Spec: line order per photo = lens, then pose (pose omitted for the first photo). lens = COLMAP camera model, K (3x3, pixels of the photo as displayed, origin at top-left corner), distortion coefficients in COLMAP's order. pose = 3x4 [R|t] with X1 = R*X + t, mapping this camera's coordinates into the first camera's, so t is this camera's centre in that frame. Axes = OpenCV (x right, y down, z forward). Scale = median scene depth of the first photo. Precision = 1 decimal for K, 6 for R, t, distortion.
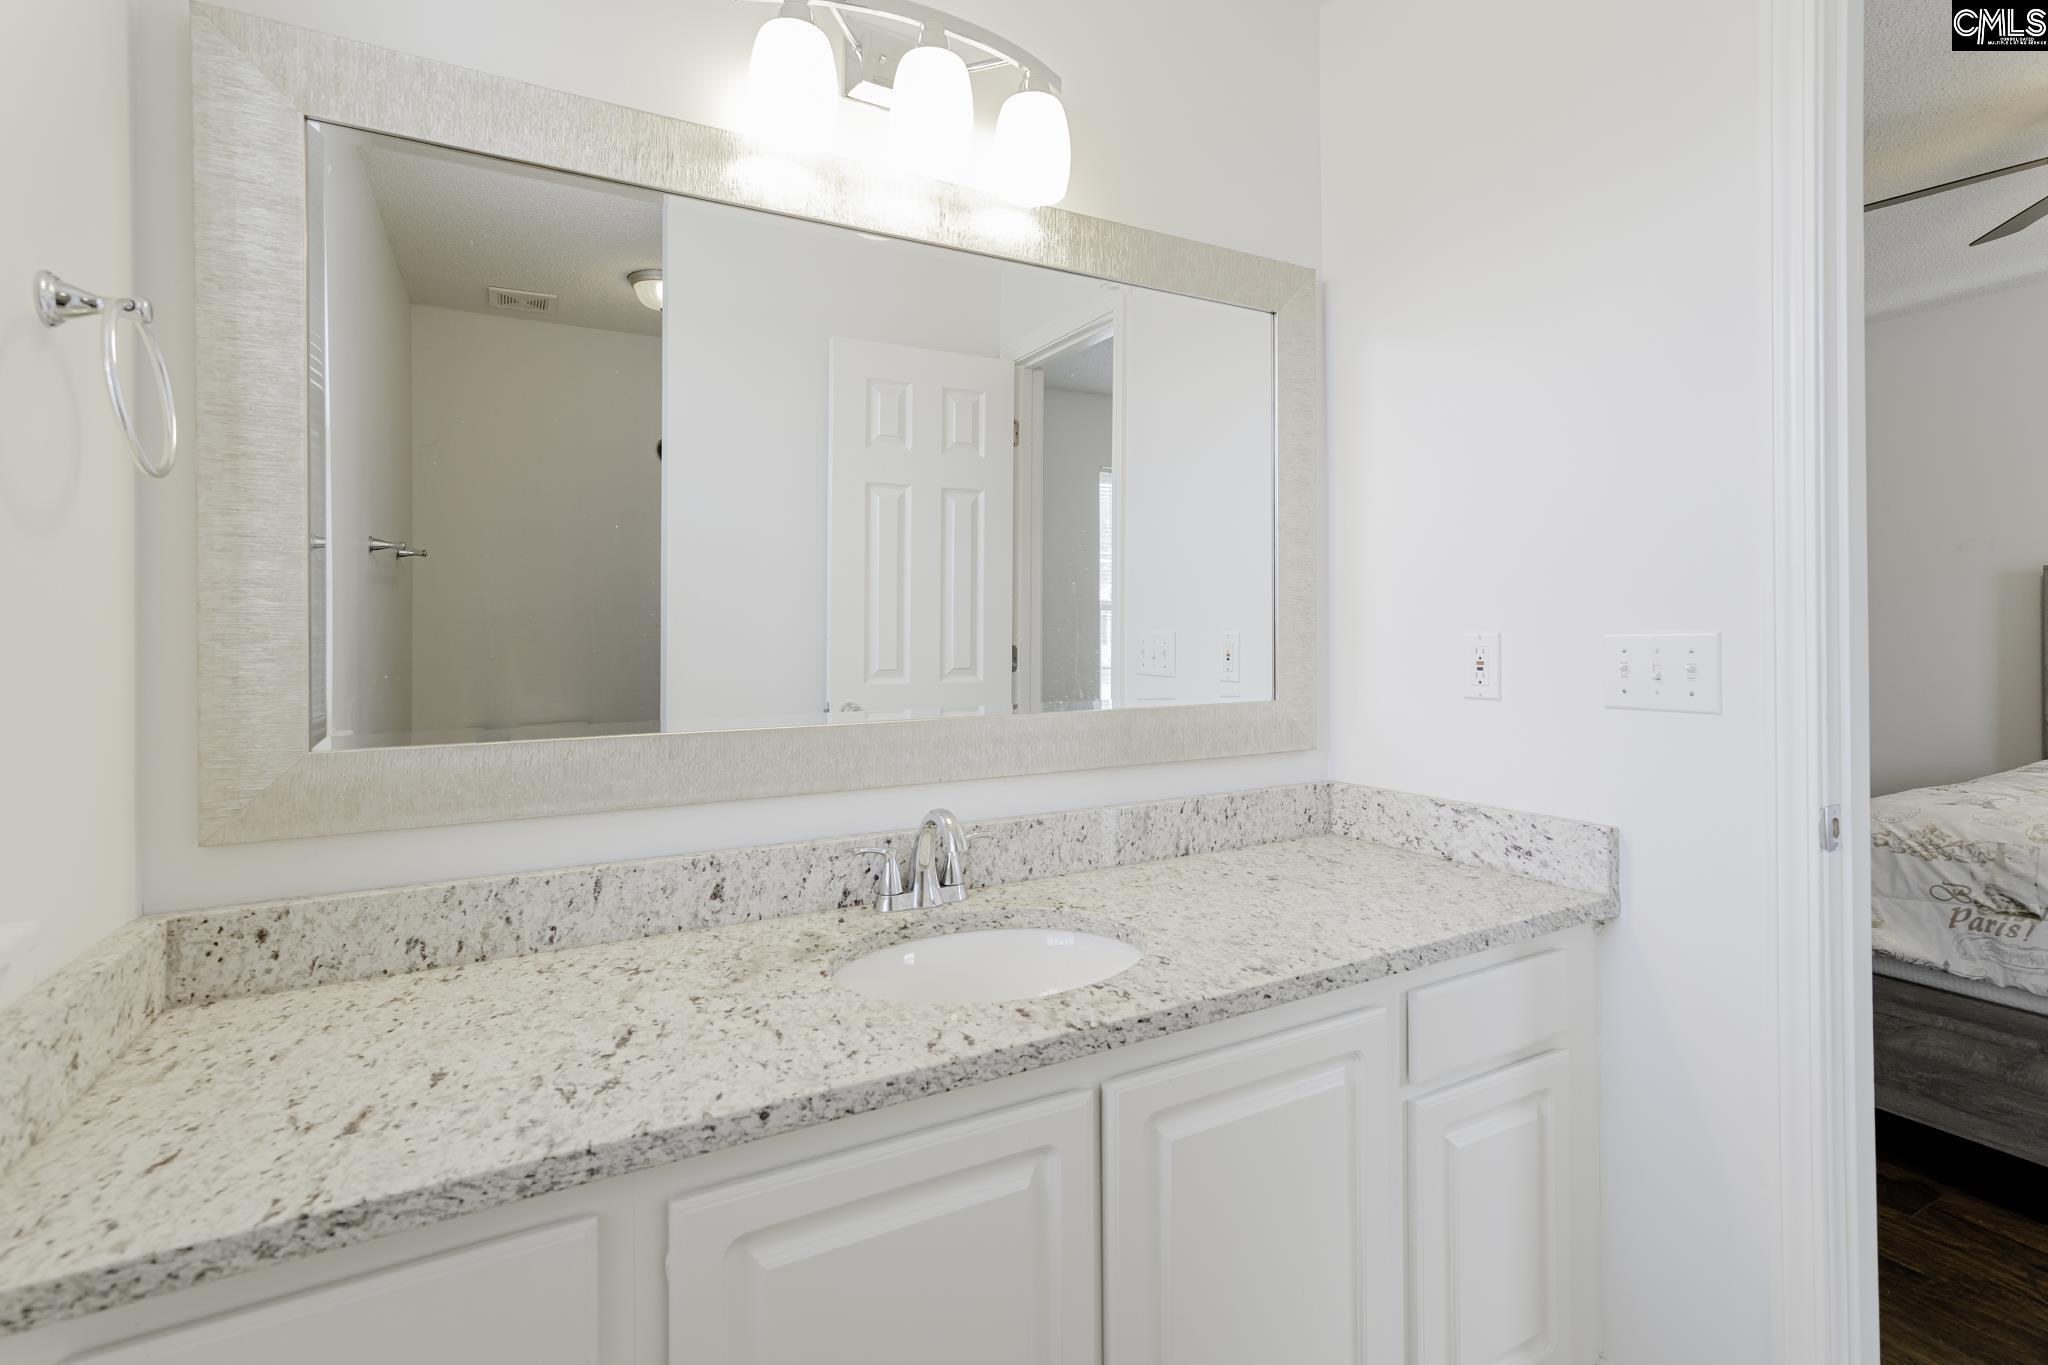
lens RADIAL K [[944.3, 0, 1024.2], [0, 944.3, 648.2], [0, 0, 1]] dist [-0.016853, 0.011313]
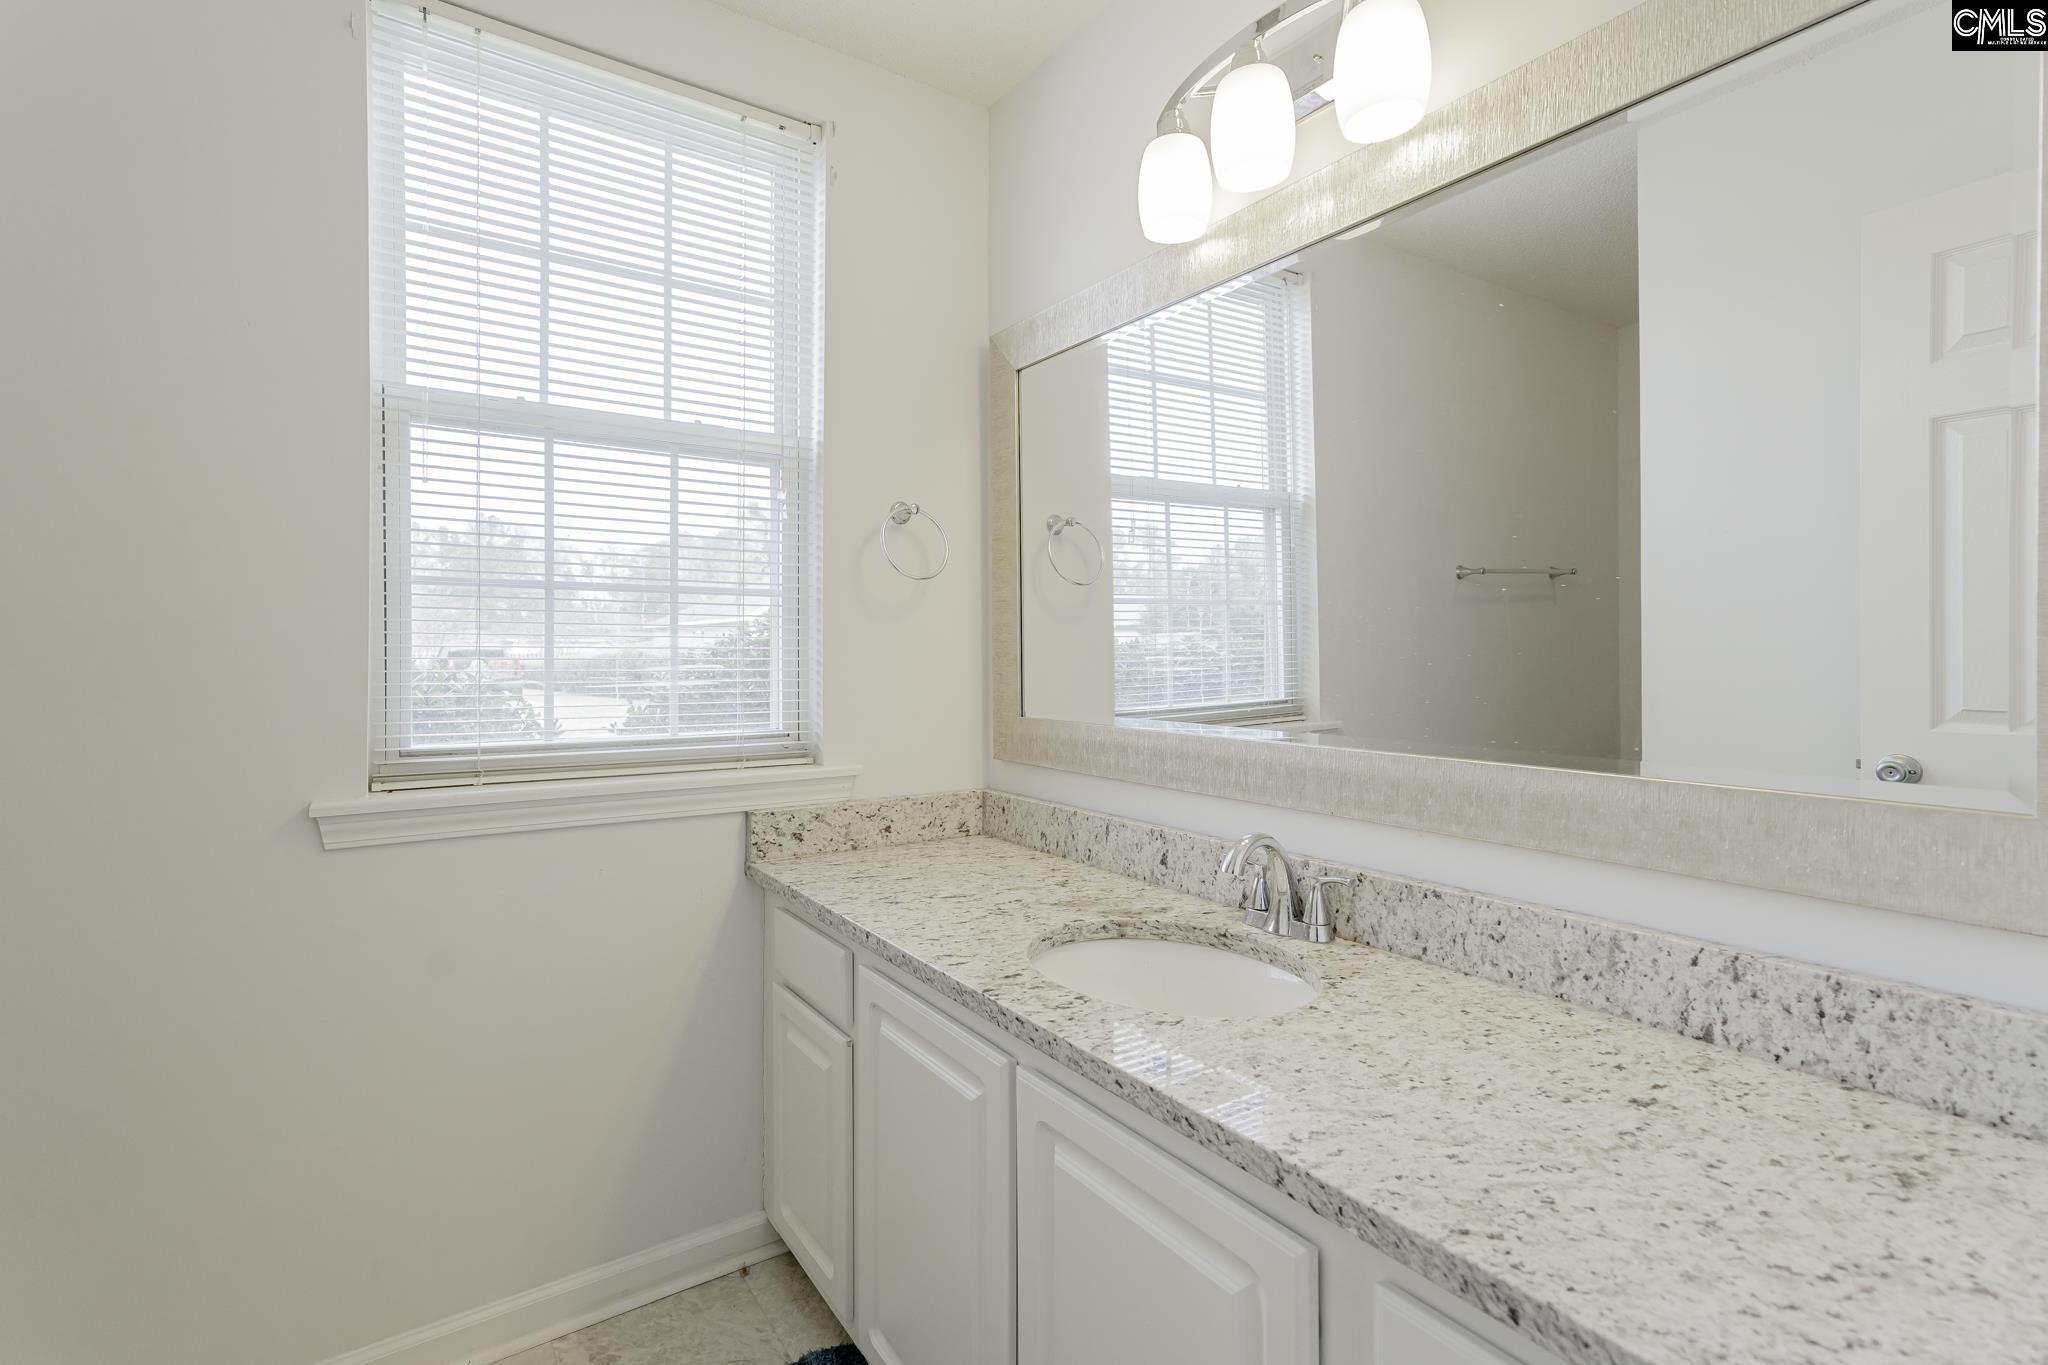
lens RADIAL K [[944.3, 0, 1024.2], [0, 944.3, 648.2], [0, 0, 1]] dist [-0.016853, 0.011313]
pose [[0.109726, 0.002878, -0.993958, 0.937611], [-0.012843, 0.999916, 0.001478, -0.024328], [0.993879, 0.012604, 0.109753, 0.692641]]
